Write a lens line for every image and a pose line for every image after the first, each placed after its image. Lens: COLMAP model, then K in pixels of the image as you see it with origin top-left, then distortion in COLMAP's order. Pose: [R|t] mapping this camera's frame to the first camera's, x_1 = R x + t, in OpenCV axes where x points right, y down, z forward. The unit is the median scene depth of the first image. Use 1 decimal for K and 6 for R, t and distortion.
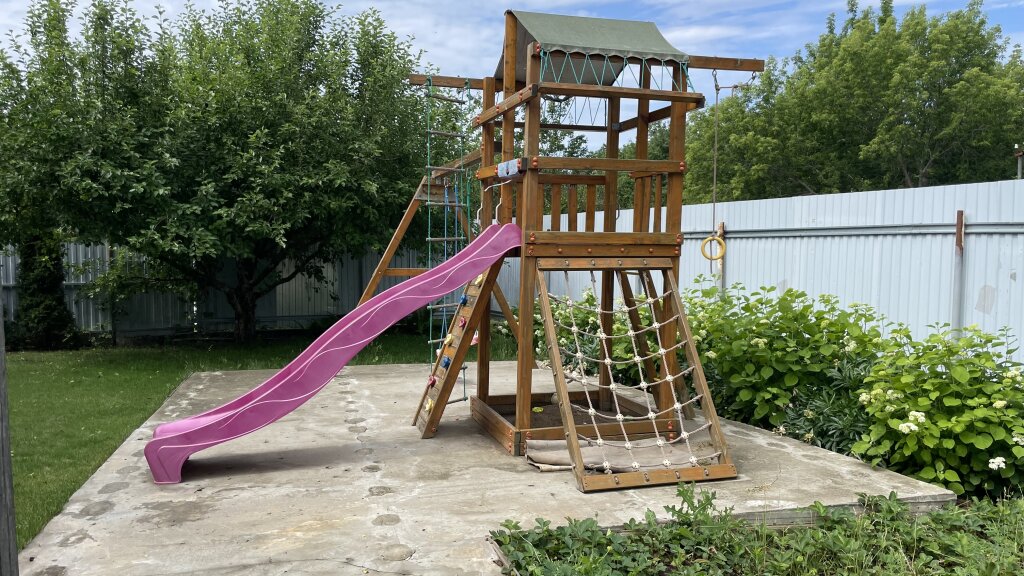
lens RADIAL K [[776.5, 0, 512.0], [0, 776.5, 288.0], [0, 0, 1]] dist [0.007632, -0.005562]
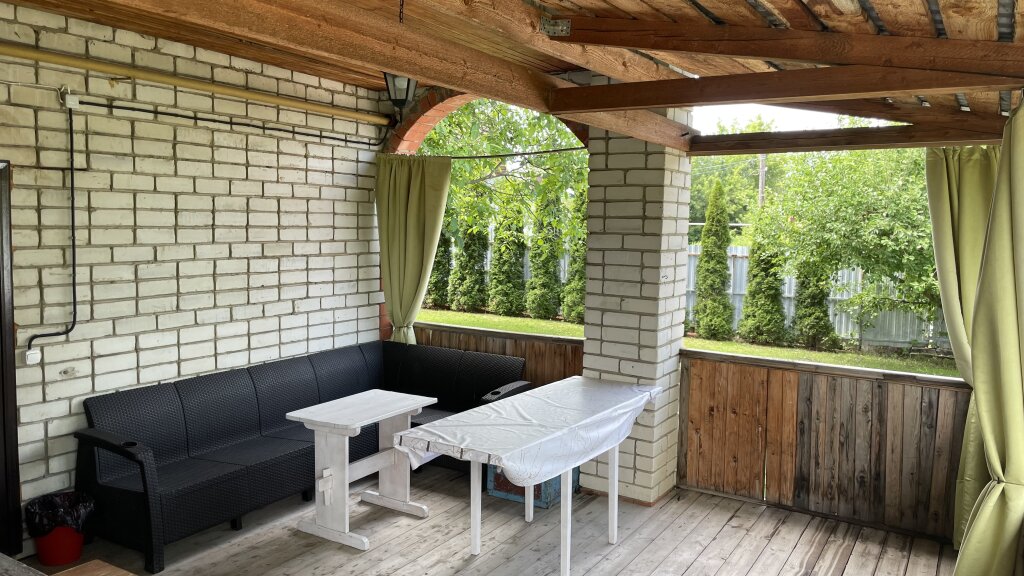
lens RADIAL K [[776.5, 0, 512.0], [0, 776.5, 288.0], [0, 0, 1]] dist [0.007632, -0.005562]
pose [[0.680186, 0.070939, -0.729599, 0.001046], [-0.058593, 0.997383, 0.042352, -0.065894], [0.730694, 0.013942, 0.682563, -0.345322]]
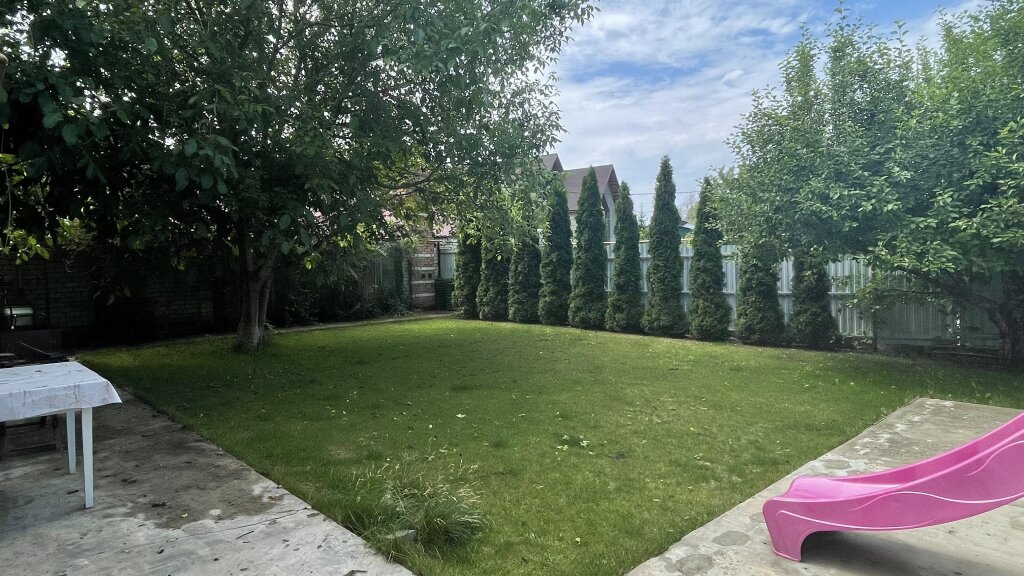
lens RADIAL K [[606.7, 0, 517.4], [0, 606.7, 284.0], [0, 0, 1]] dist [-0.002971, 0.000530]
pose [[0.482309, 0.011858, -0.875921, -0.007109], [-0.020198, 0.999793, 0.002413, -0.018251], [0.875768, 0.016528, 0.482449, 0.209119]]
